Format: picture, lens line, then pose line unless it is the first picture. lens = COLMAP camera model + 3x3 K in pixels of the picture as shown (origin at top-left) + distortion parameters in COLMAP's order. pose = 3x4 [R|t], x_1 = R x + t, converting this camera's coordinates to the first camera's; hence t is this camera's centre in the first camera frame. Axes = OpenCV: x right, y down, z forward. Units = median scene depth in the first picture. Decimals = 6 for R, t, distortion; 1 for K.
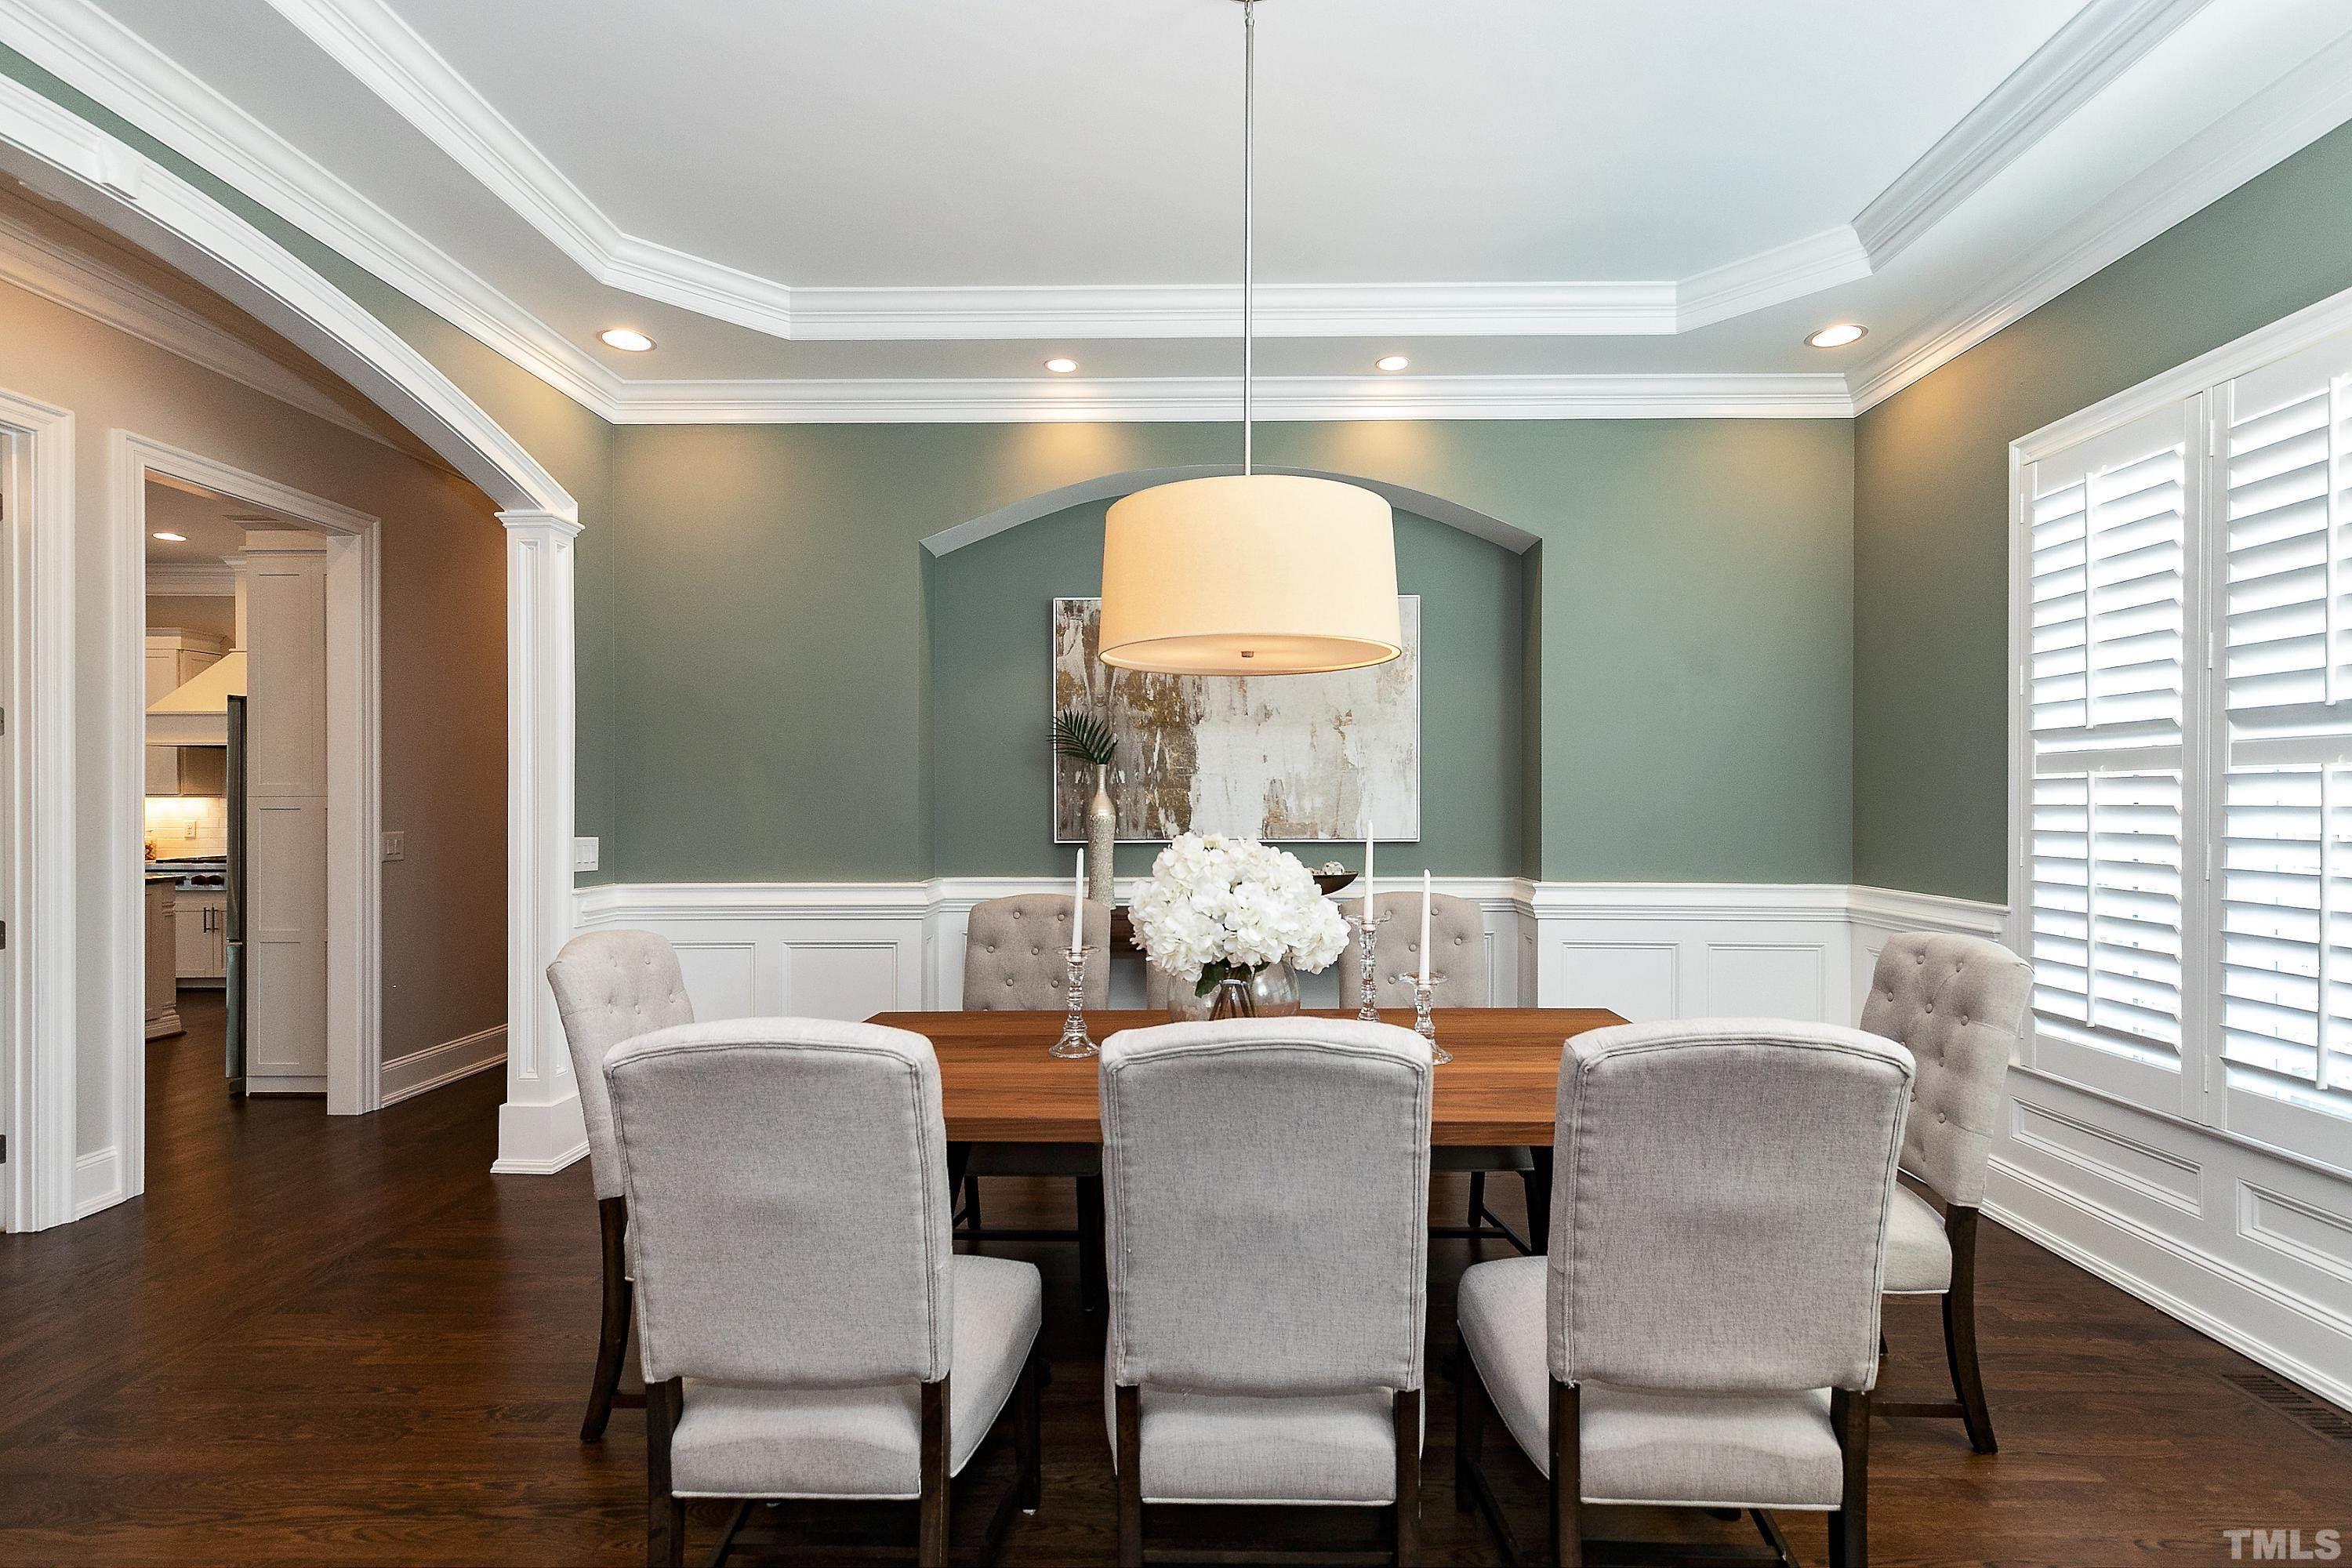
lens RADIAL K [[1075.3, 0, 1214.5], [0, 1075.3, 802.6], [0, 0, 1]] dist [0.012507, -0.001931]
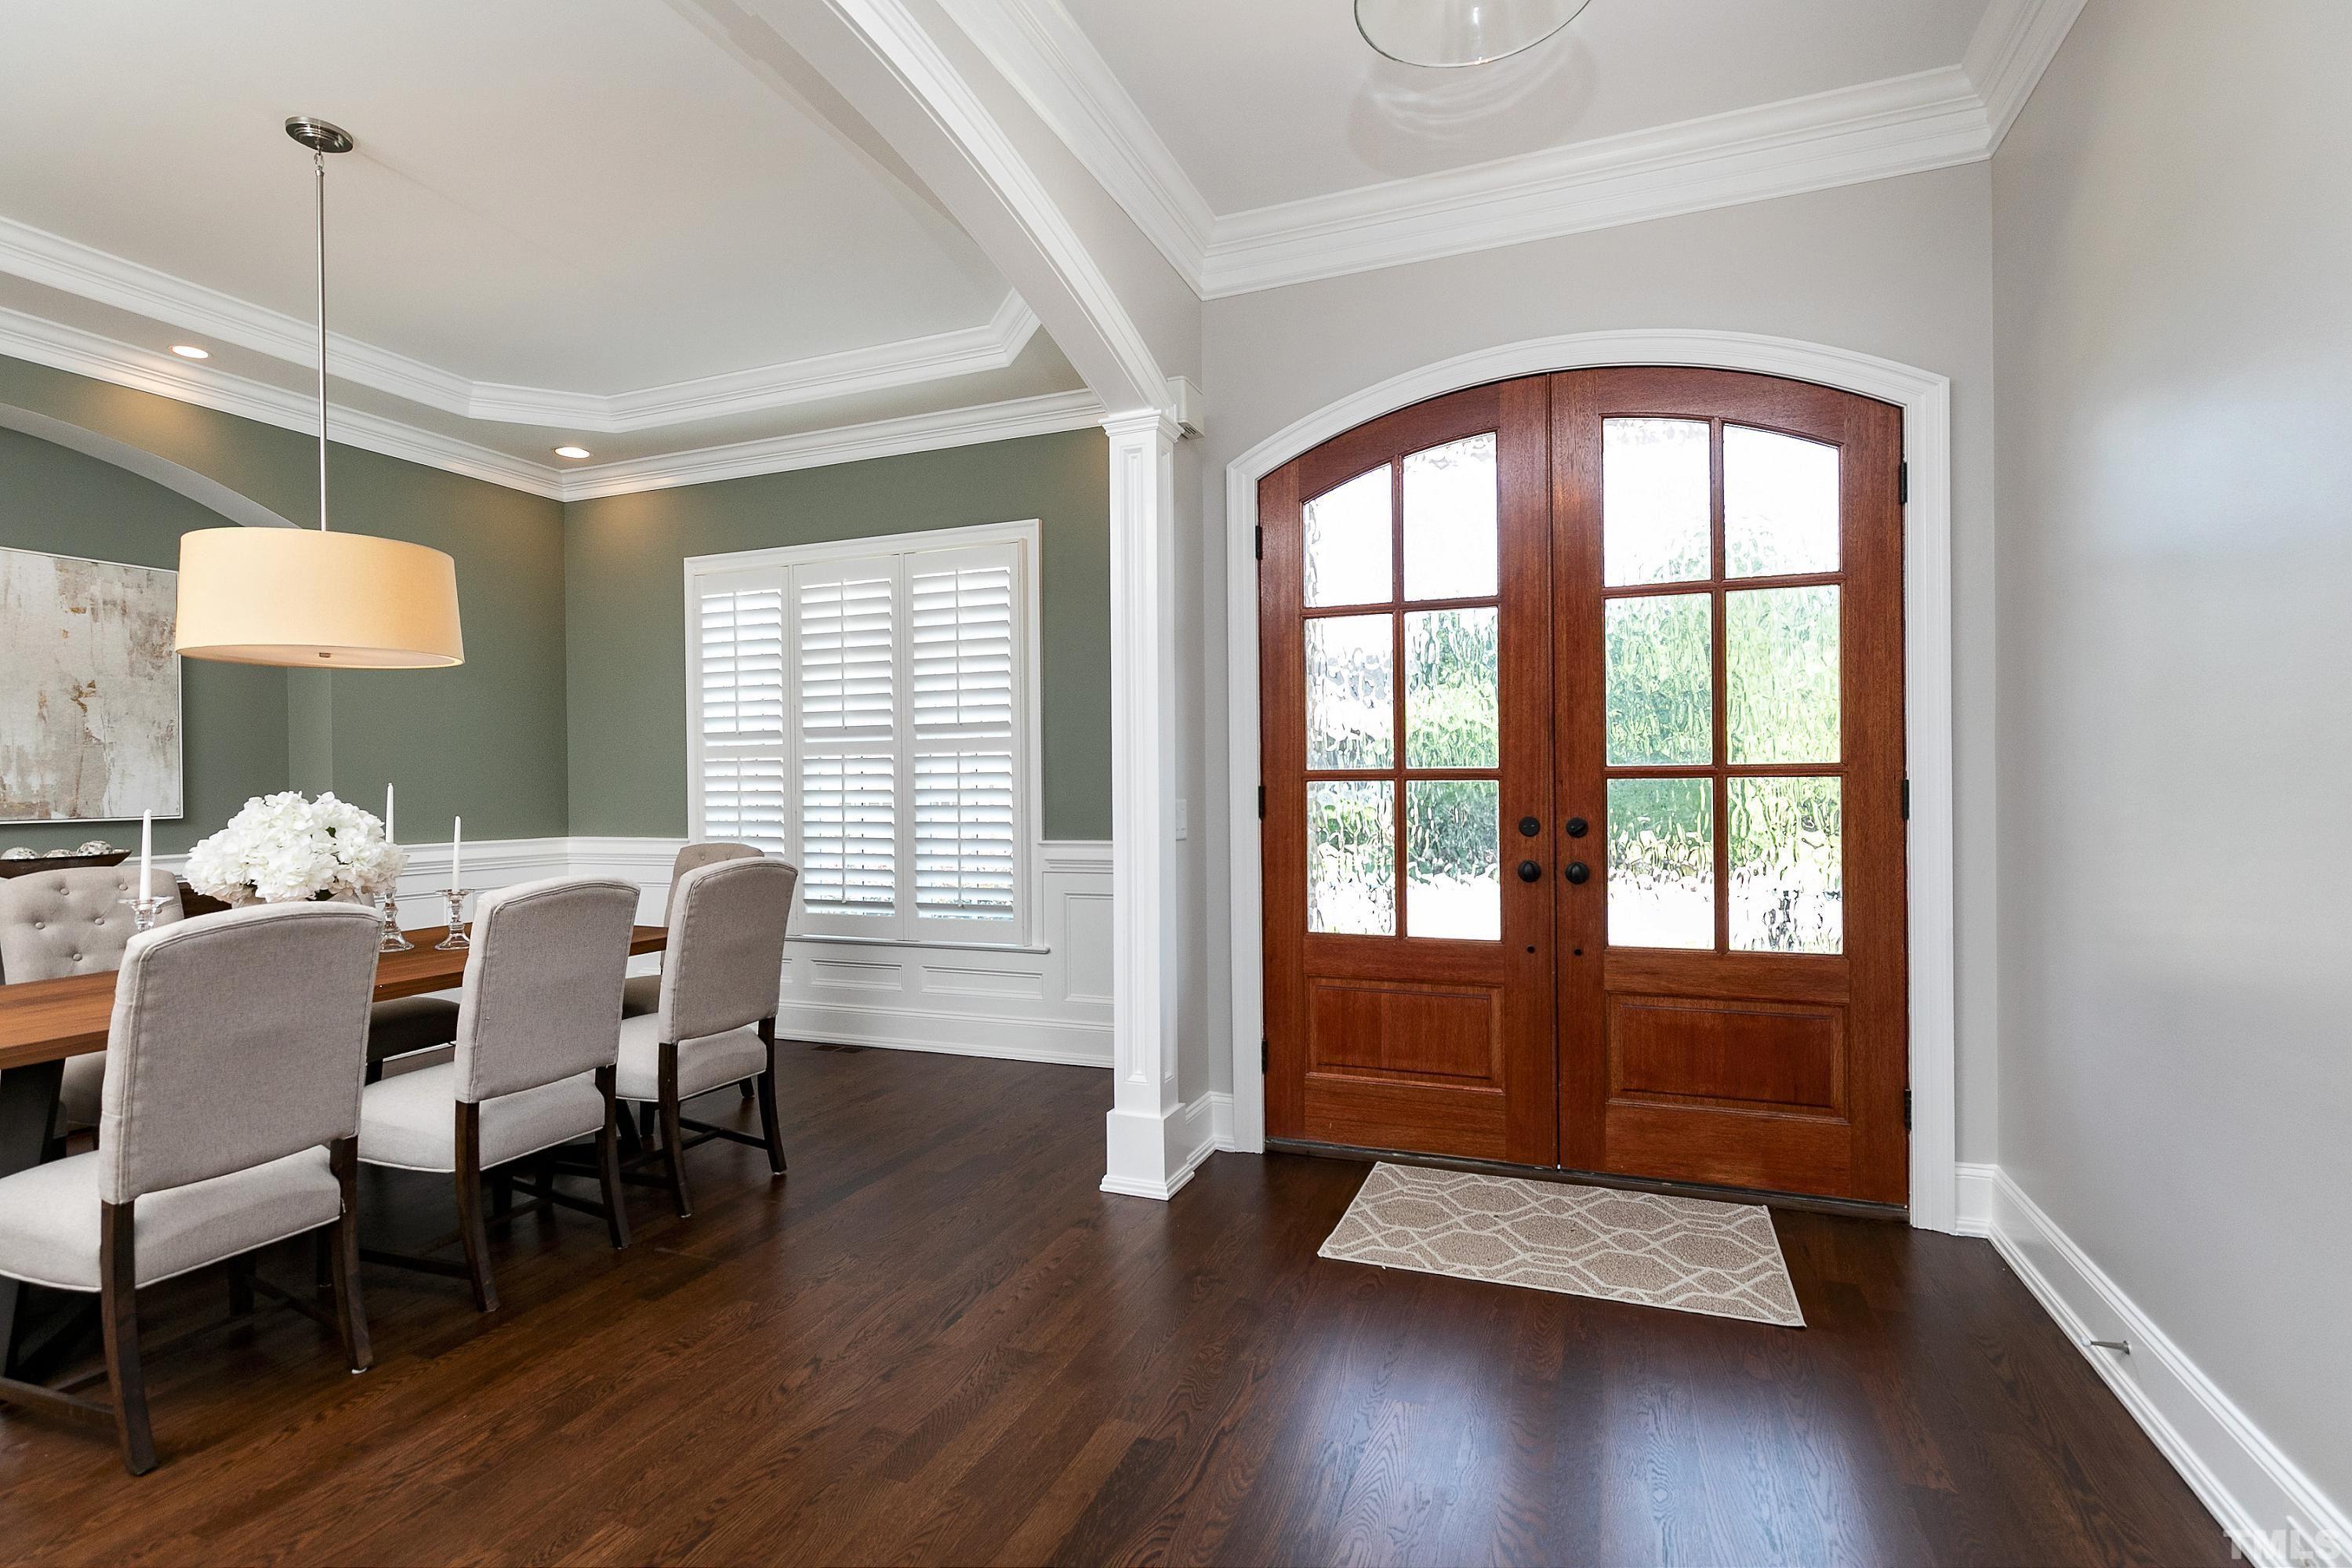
lens RADIAL K [[1120.6, 0, 1164.0], [0, 1120.6, 786.8], [0, 0, 1]] dist [0.005787, -0.002019]
pose [[0.364814, -0.007335, 0.931052, -0.447330], [0.013325, 0.999908, 0.002656, 0.016219], [-0.930985, 0.011437, 0.364878, -0.226985]]
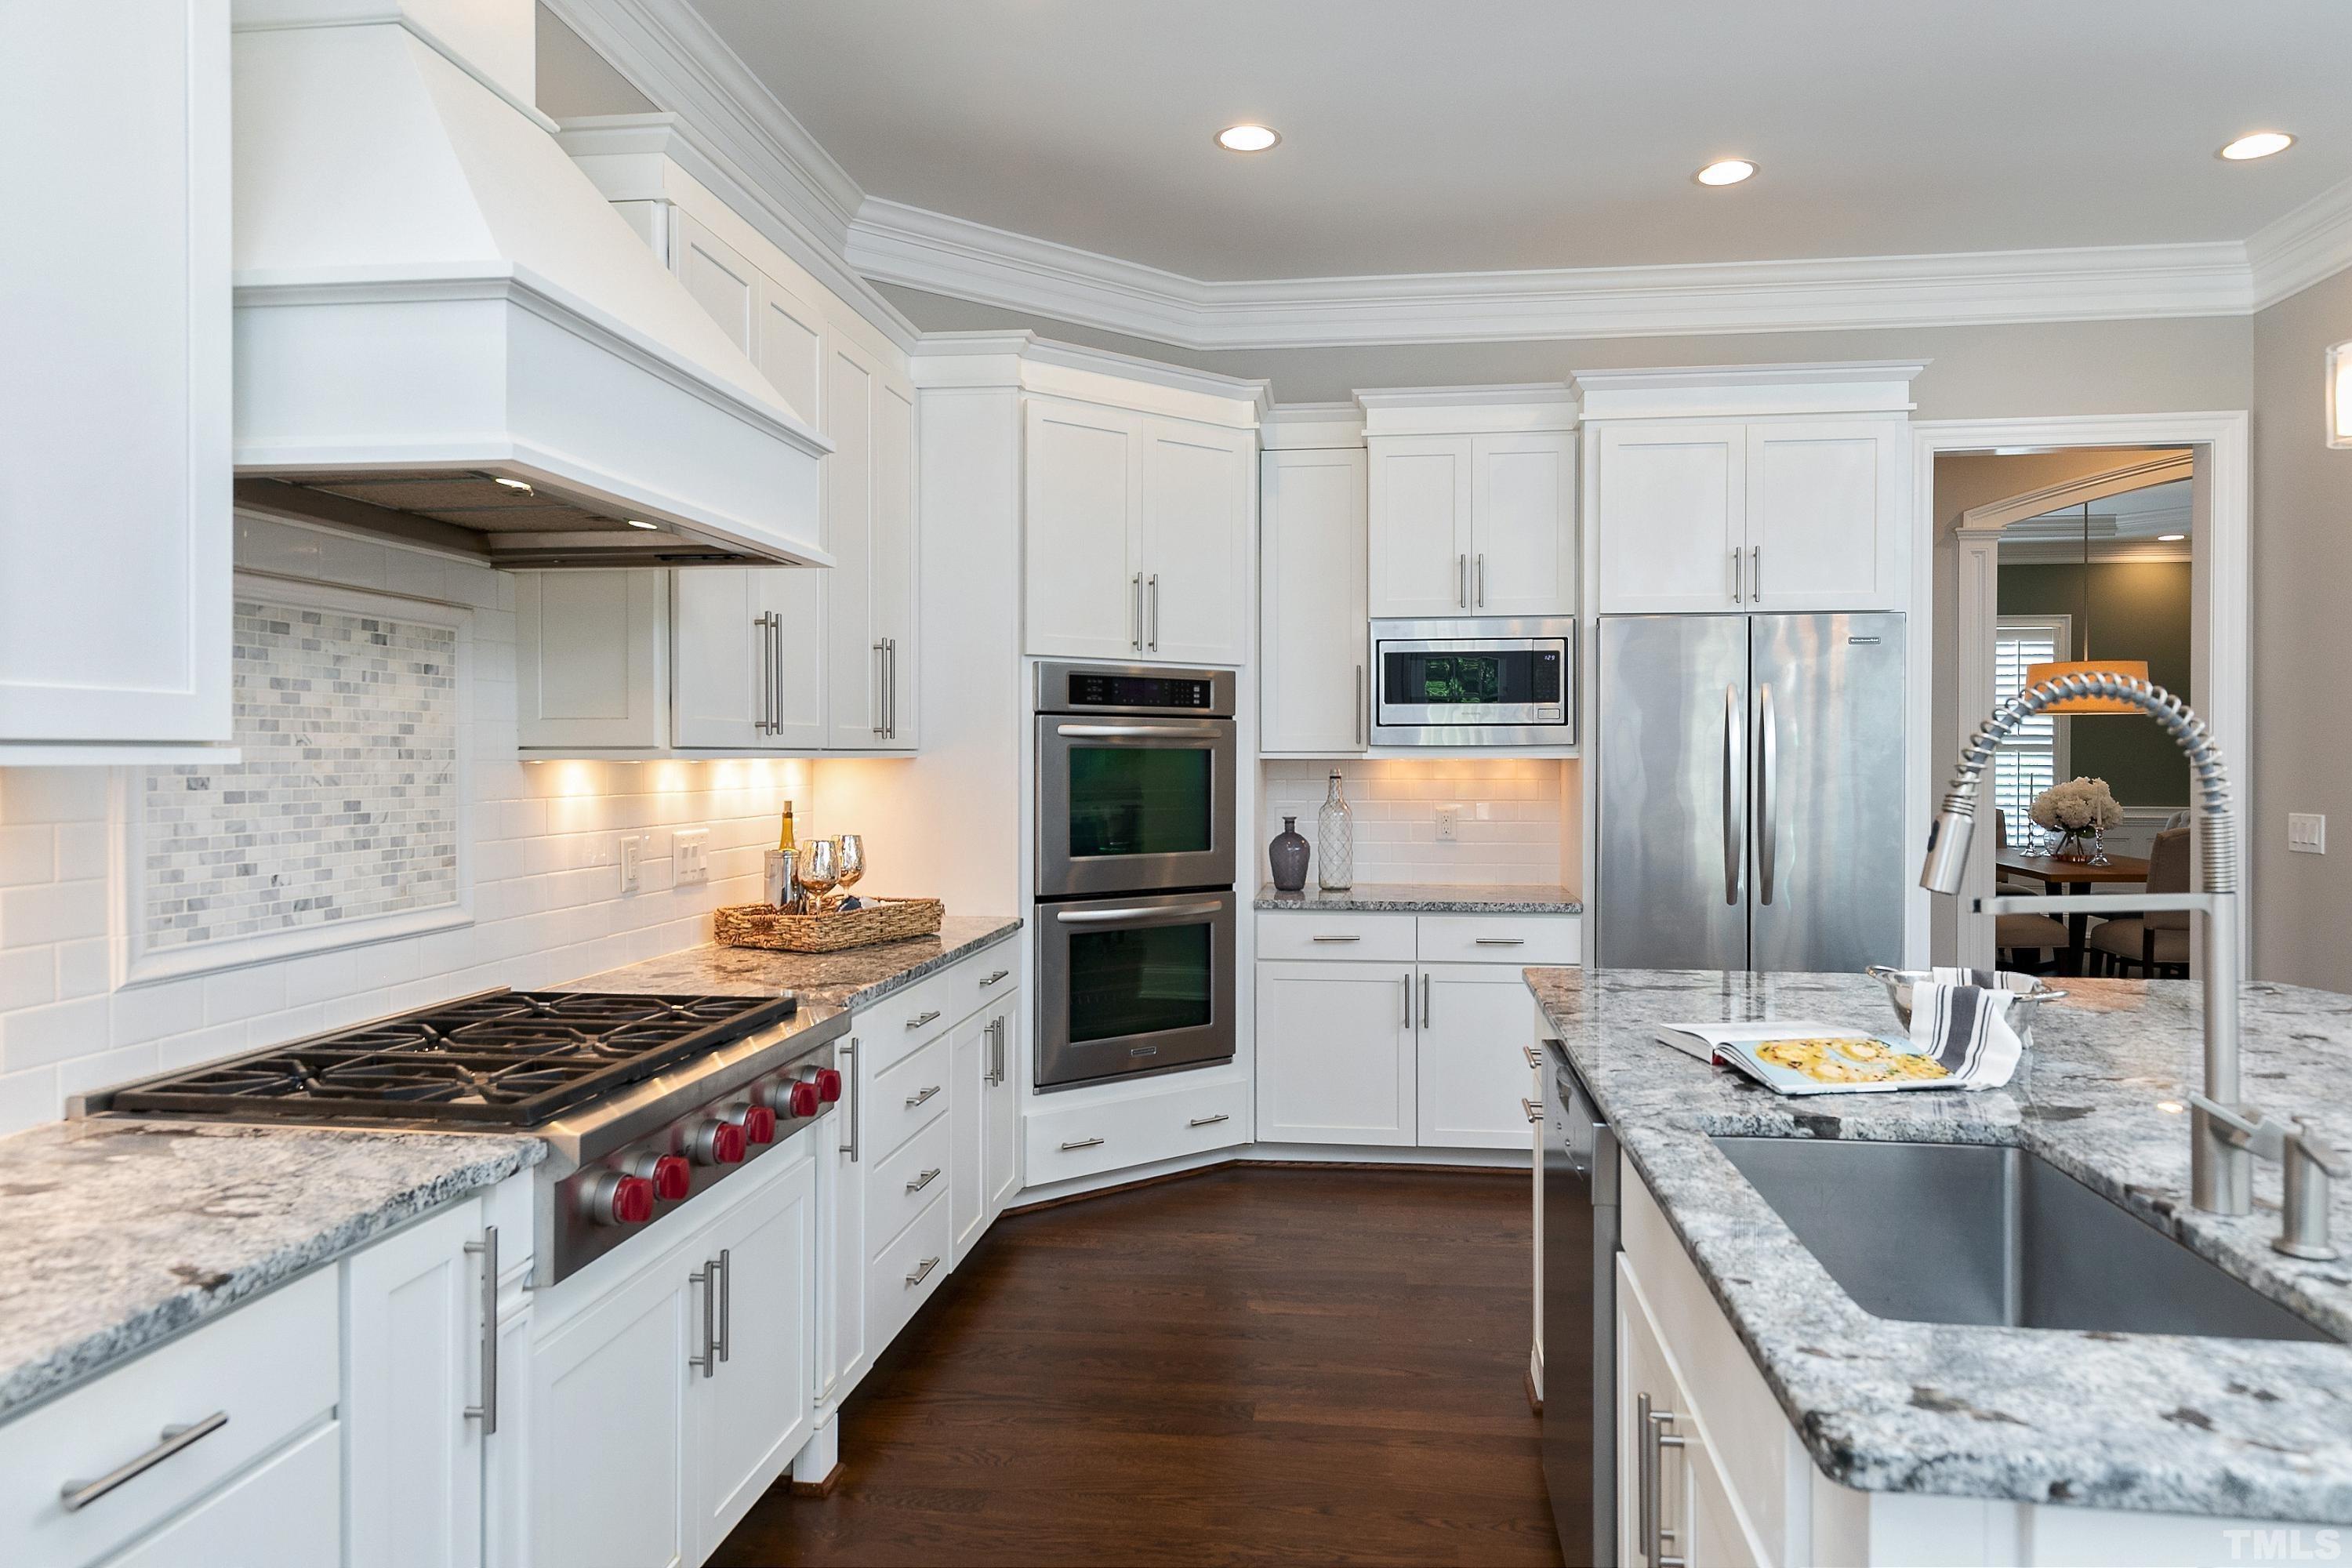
lens RADIAL K [[1444.5, 0, 1211.5], [0, 1444.5, 770.9], [0, 0, 1]] dist [0.007751, -0.005093]
pose [[0.089254, -0.008885, 0.995969, -1.963295], [0.002315, 0.999959, 0.008713, -0.014430], [-0.996006, 0.001528, 0.089271, 1.493270]]
